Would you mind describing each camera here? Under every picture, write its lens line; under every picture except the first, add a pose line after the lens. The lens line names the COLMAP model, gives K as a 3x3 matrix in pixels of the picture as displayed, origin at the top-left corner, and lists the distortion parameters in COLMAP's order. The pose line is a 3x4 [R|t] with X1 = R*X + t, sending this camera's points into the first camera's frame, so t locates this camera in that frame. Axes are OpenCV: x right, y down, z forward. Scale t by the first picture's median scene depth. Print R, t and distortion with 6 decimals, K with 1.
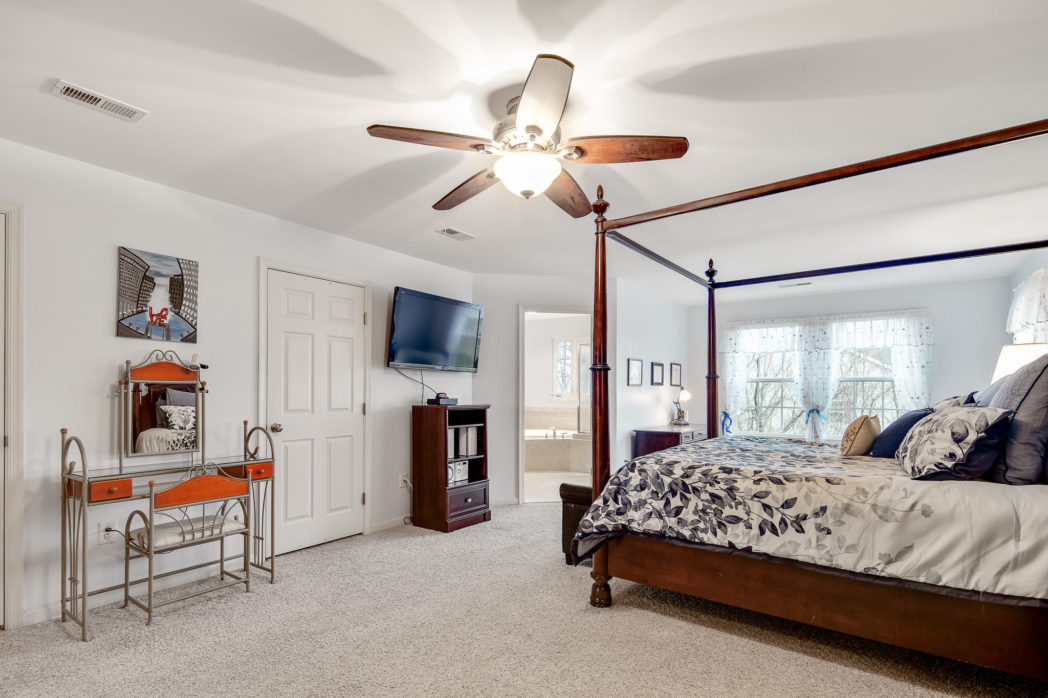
lens RADIAL K [[519.7, 0, 541.8], [0, 519.7, 390.0], [0, 0, 1]] dist [0.008414, -0.004415]
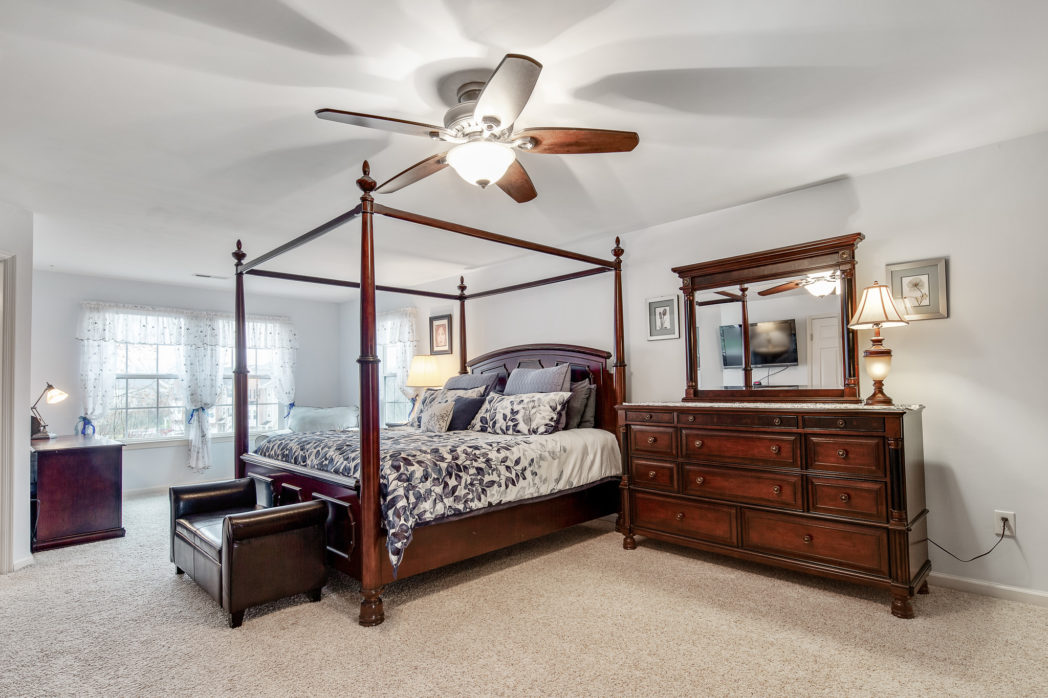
lens RADIAL K [[519.7, 0, 522.7], [0, 519.7, 372.1], [0, 0, 1]] dist [0.008414, -0.004415]
pose [[0.156009, 0.021467, 0.987522, -0.856389], [0.011111, 0.999662, -0.023487, 0.003846], [-0.987693, 0.014636, 0.155718, 0.685415]]
